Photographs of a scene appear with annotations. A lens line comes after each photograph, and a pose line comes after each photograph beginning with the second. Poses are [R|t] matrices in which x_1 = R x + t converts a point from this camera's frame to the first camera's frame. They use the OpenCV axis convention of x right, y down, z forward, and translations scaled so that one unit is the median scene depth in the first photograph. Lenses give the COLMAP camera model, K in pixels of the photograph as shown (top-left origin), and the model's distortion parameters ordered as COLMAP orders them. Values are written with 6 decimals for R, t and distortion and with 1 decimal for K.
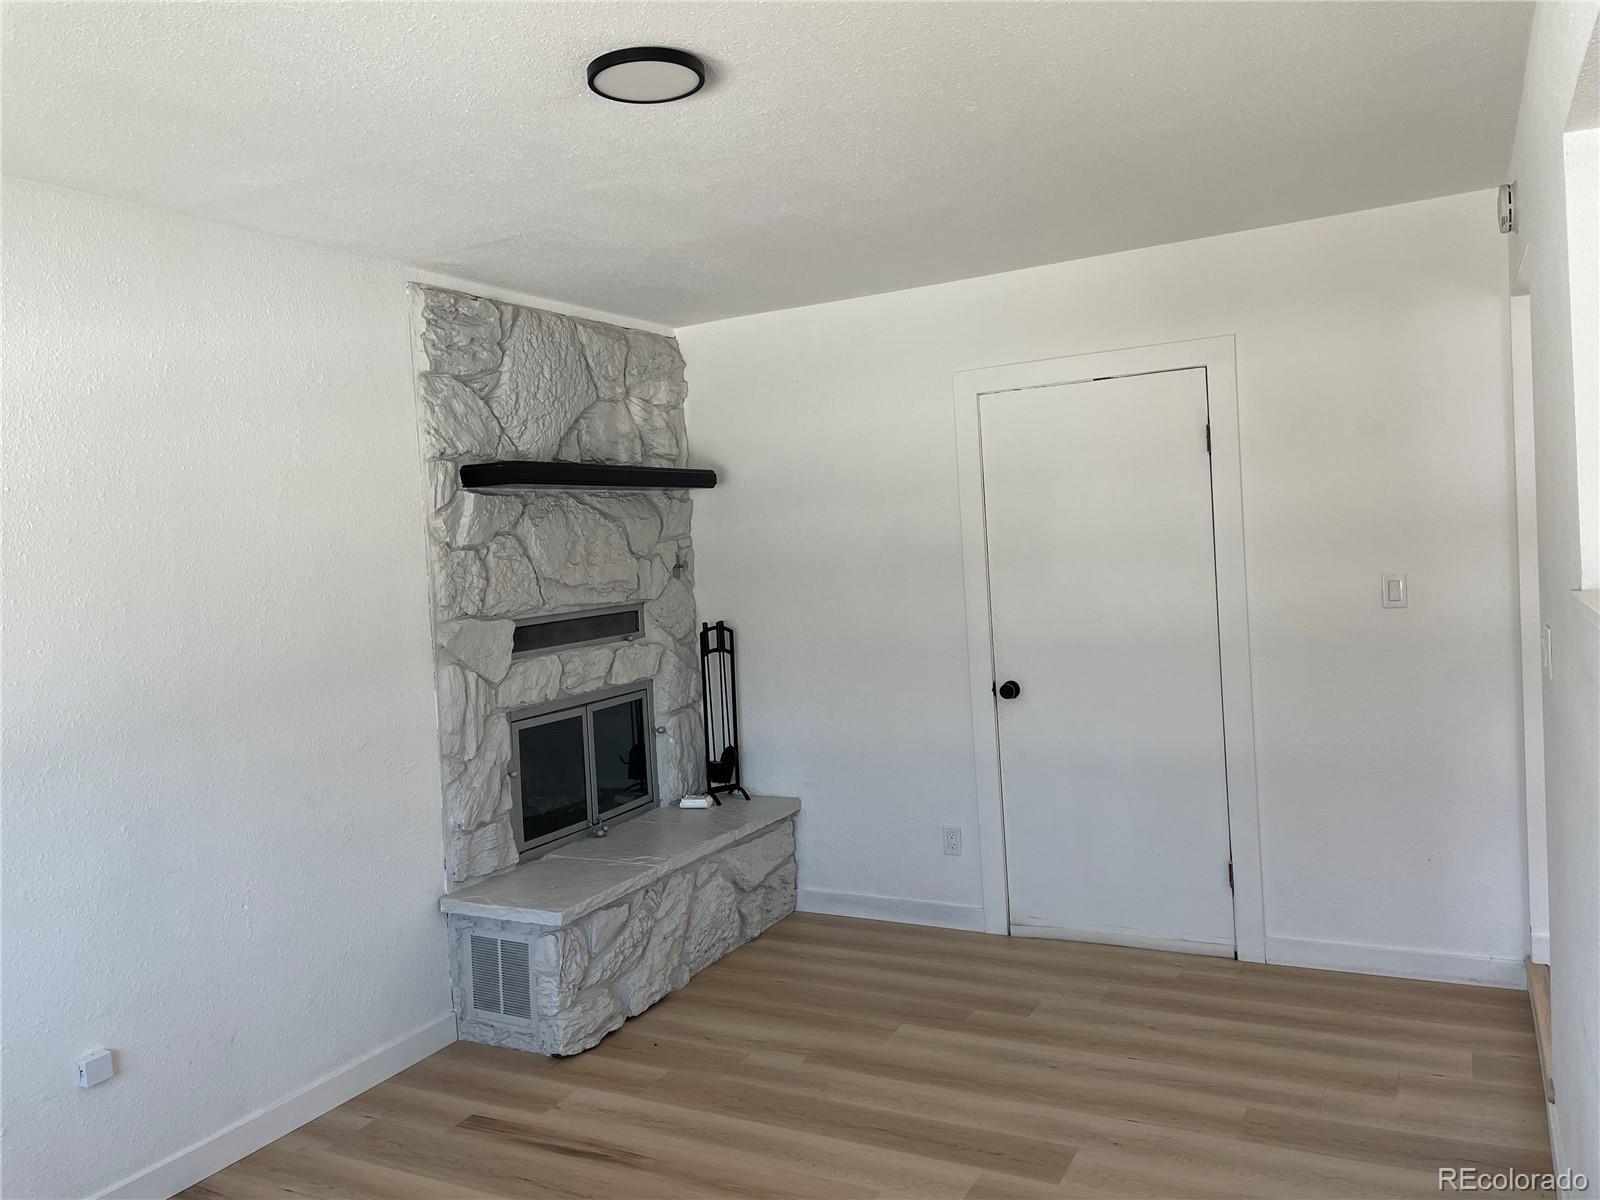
lens RADIAL K [[1215.5, 0, 790.2], [0, 1215.5, 596.6], [0, 0, 1]] dist [0.120219, -0.124671]
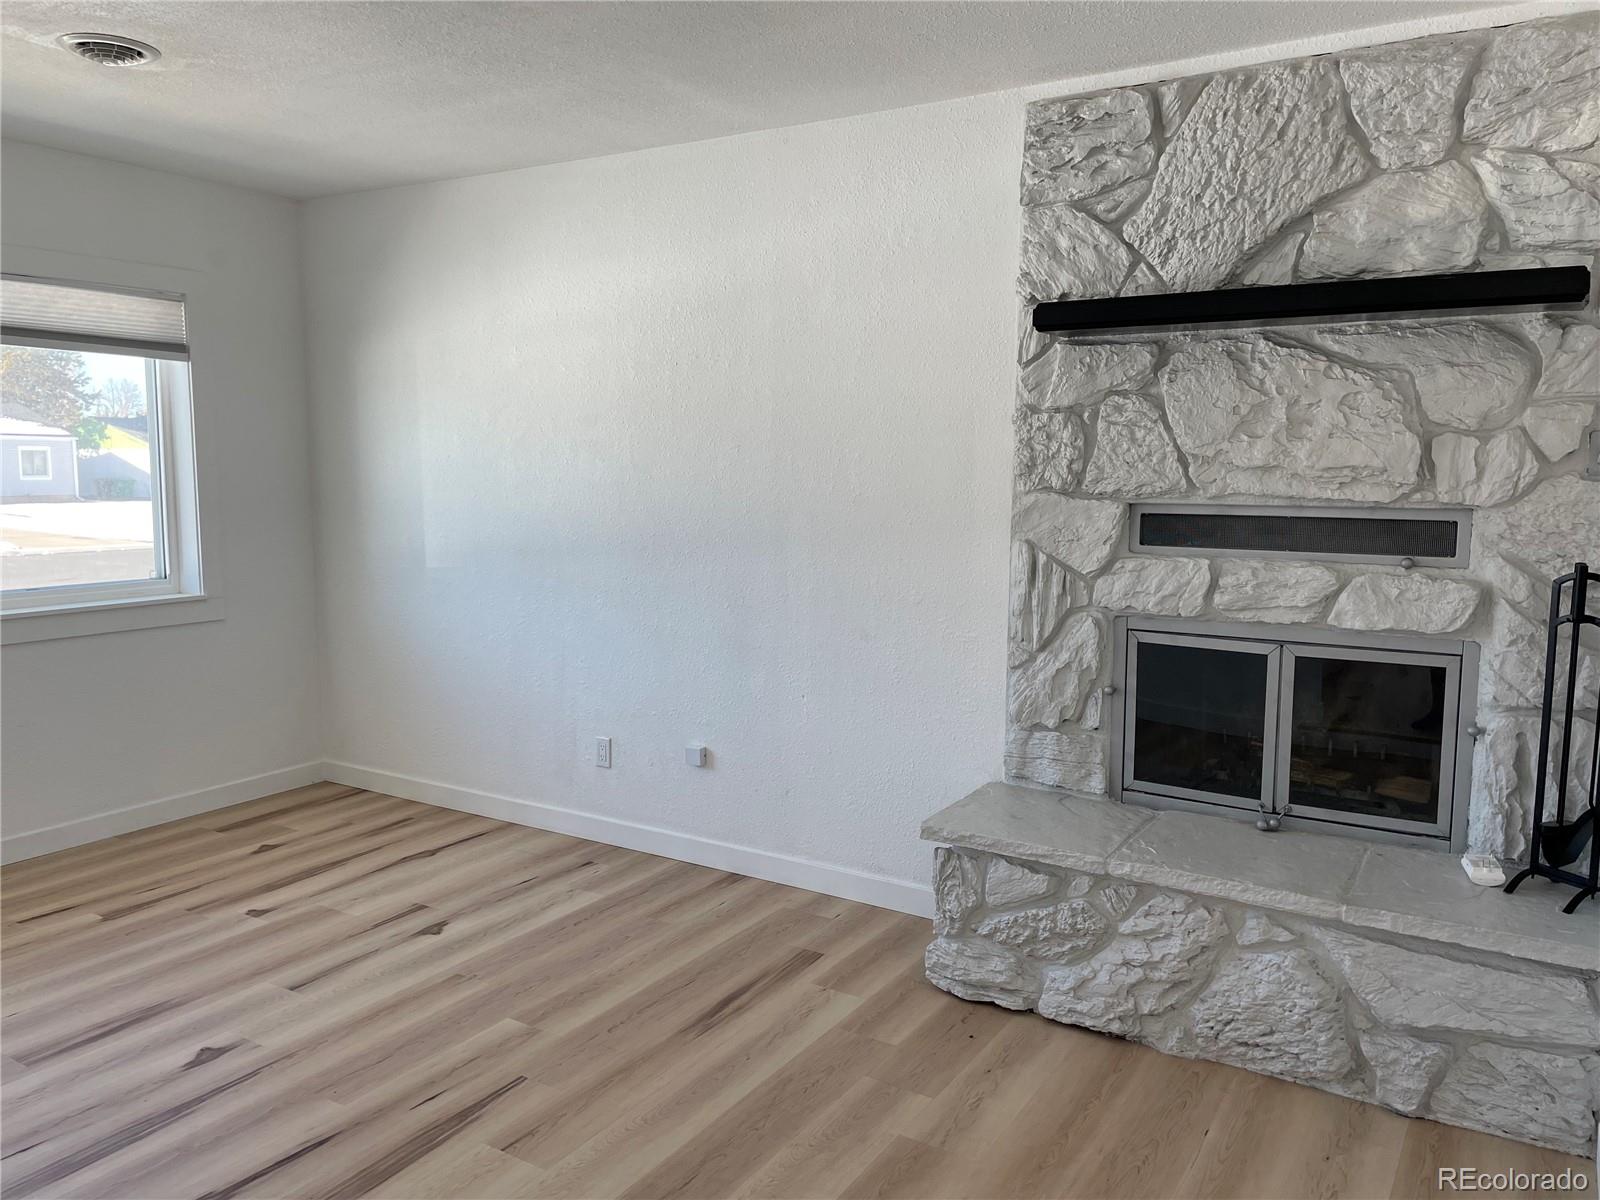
lens RADIAL K [[1215.5, 0, 790.2], [0, 1215.5, 596.6], [0, 0, 1]] dist [0.120219, -0.124671]
pose [[-0.070721, 0.173840, -0.982231, 0.582510], [-0.050626, 0.982802, 0.177586, -0.051385], [0.996211, 0.062286, -0.060704, 0.828976]]
